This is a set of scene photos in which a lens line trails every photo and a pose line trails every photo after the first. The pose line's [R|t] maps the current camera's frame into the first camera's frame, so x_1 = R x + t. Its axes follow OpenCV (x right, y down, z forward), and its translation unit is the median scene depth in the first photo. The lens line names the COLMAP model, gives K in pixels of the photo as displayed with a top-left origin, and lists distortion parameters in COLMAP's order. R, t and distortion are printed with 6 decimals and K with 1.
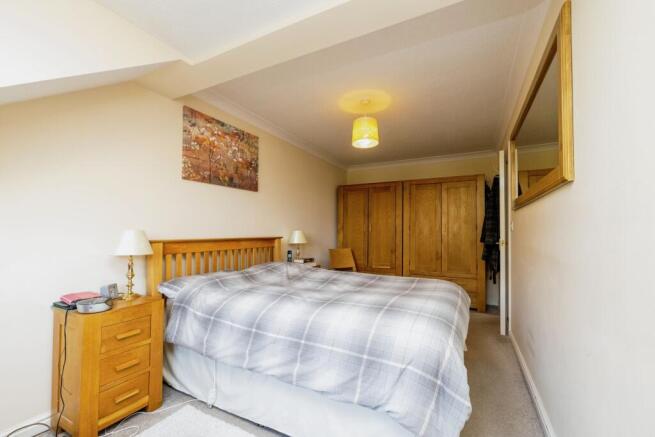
lens RADIAL K [[279.5, 0, 327.5], [0, 279.5, 218.5], [0, 0, 1]] dist [0.000555, 0.000262]
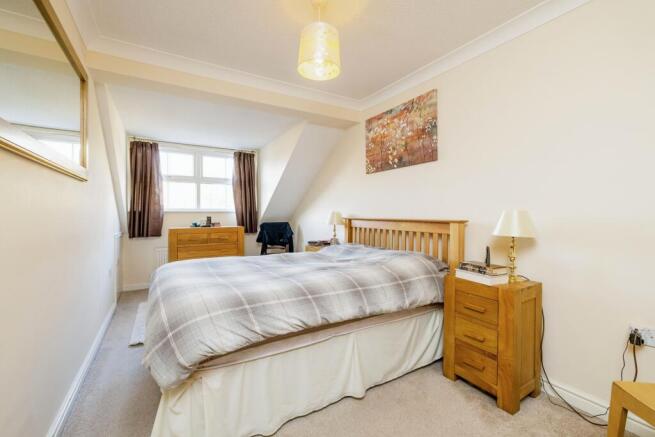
lens RADIAL K [[286.0, 0, 326.5], [0, 286.0, 202.9], [0, 0, 1]] dist [-0.001609, 0.000552]
pose [[-0.528275, -0.028719, -0.848587, 0.649371], [0.039990, 0.997477, -0.058653, 0.062133], [0.848131, -0.064920, -0.525794, 1.310254]]
